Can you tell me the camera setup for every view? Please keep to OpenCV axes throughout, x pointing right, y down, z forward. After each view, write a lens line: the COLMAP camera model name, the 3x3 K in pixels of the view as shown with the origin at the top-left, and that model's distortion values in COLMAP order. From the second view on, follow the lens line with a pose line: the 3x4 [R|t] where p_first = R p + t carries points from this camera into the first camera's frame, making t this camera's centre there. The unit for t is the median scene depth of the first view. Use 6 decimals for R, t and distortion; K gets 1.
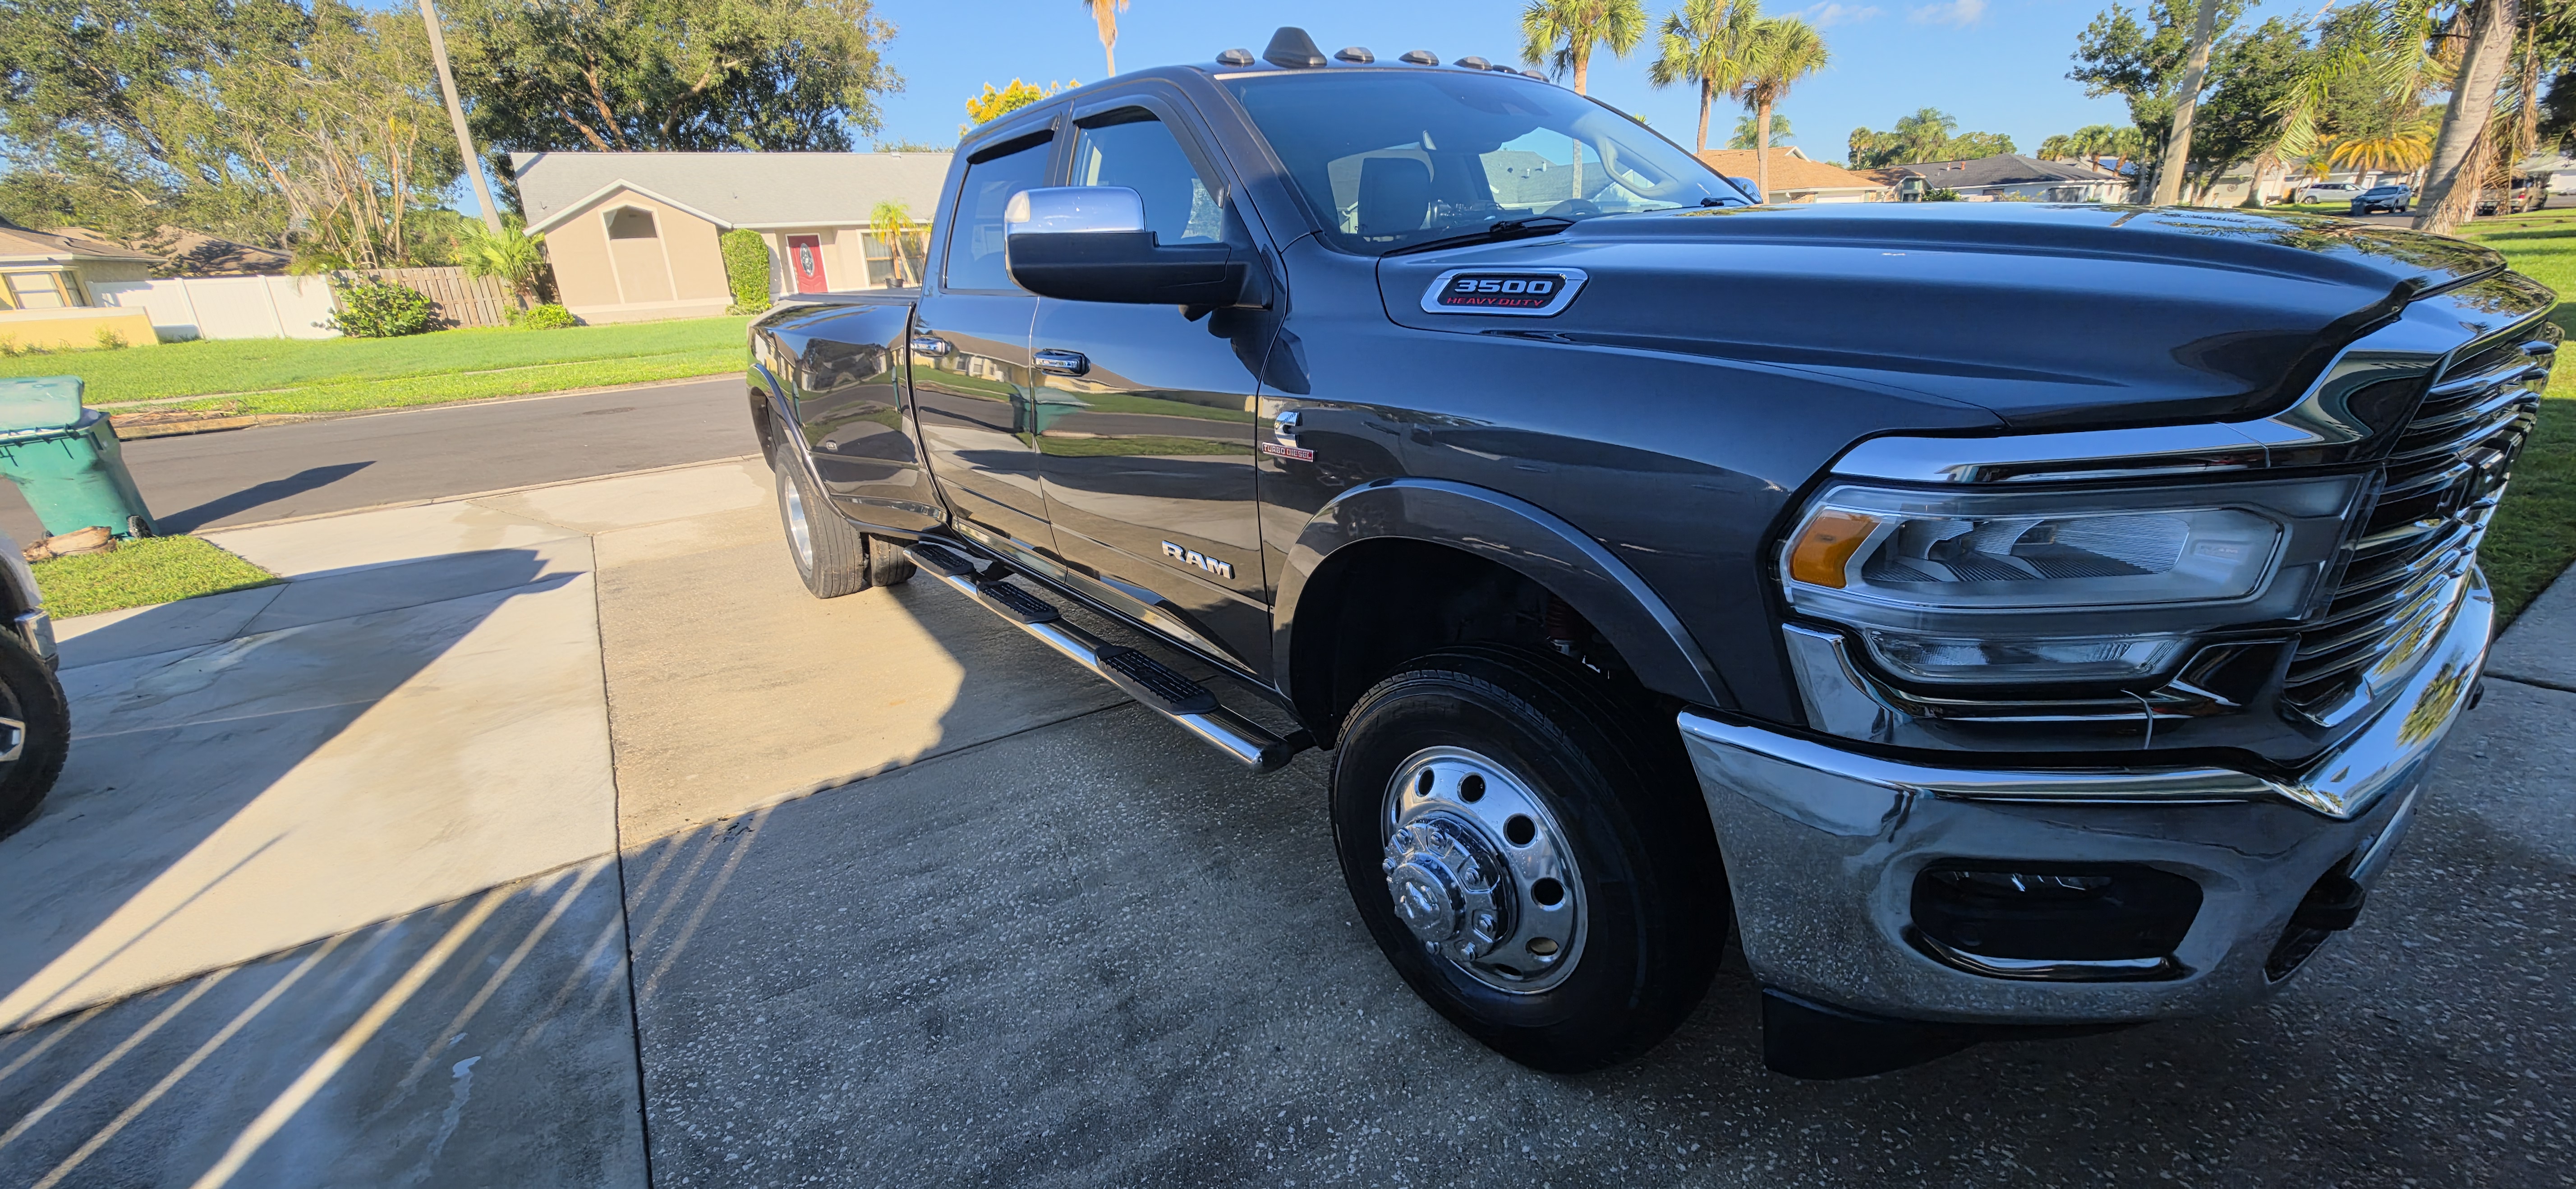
lens RADIAL K [[1043.8, 0, 1283.8], [0, 1043.8, 604.2], [0, 0, 1]] dist [0.000746, -0.001490]
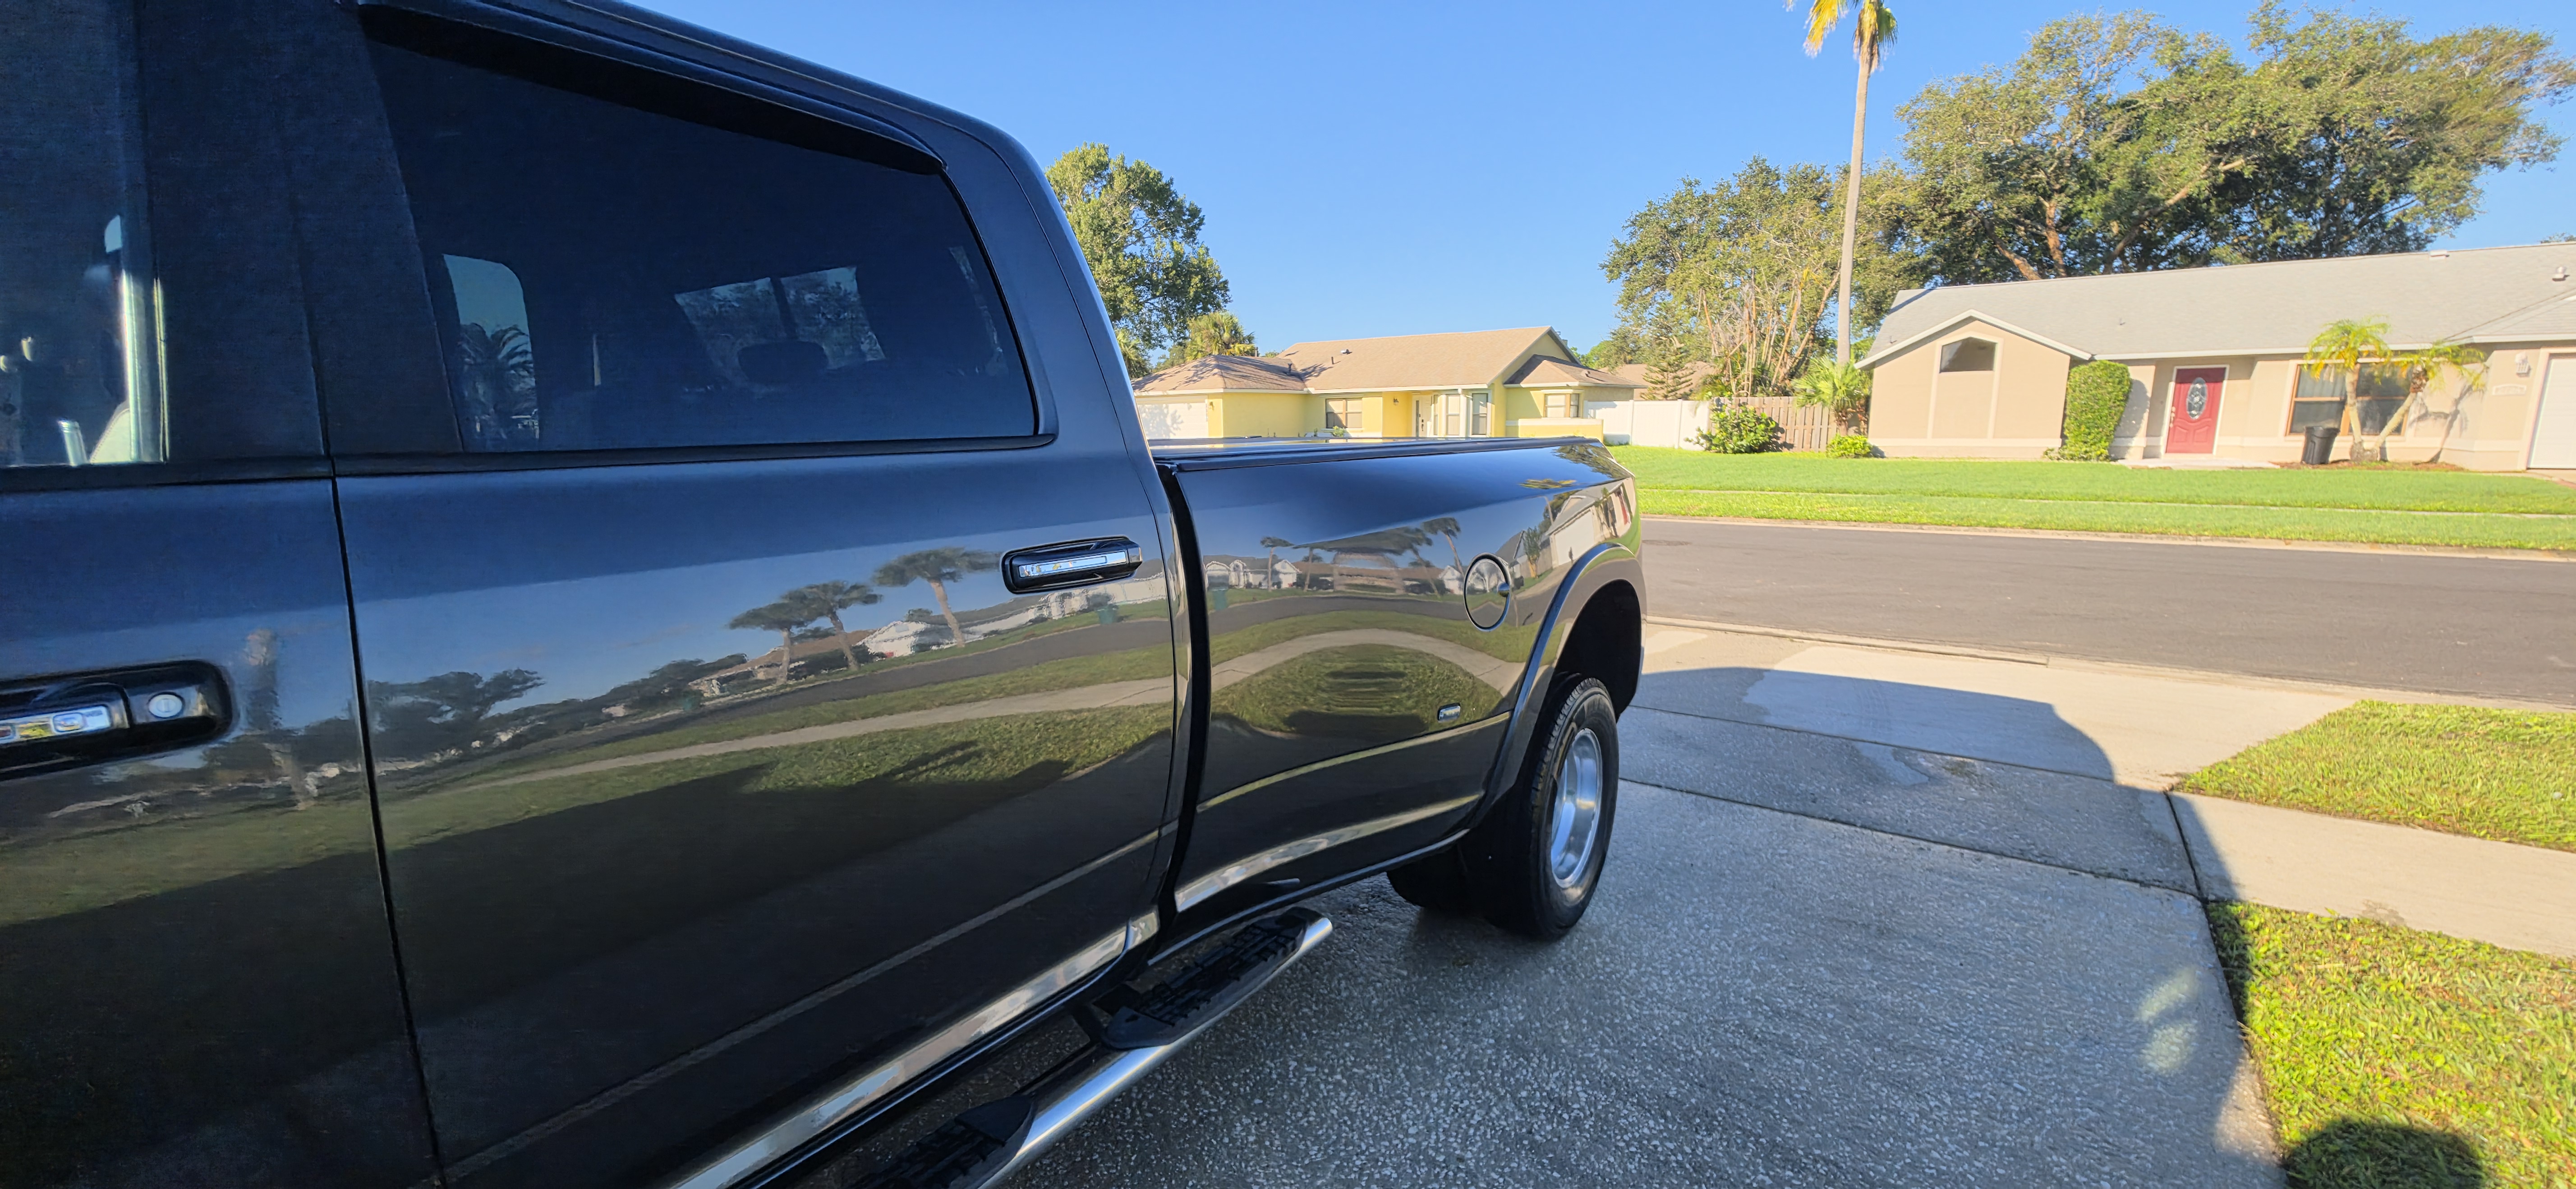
lens RADIAL K [[1043.8, 0, 1275.3], [0, 1043.8, 591.9], [0, 0, 1]] dist [0.000746, -0.001490]
pose [[0.321015, 0.195972, -0.926577, 0.066569], [-0.311970, 0.945635, 0.091919, -0.053575], [0.894217, 0.259557, 0.364700, 0.148755]]
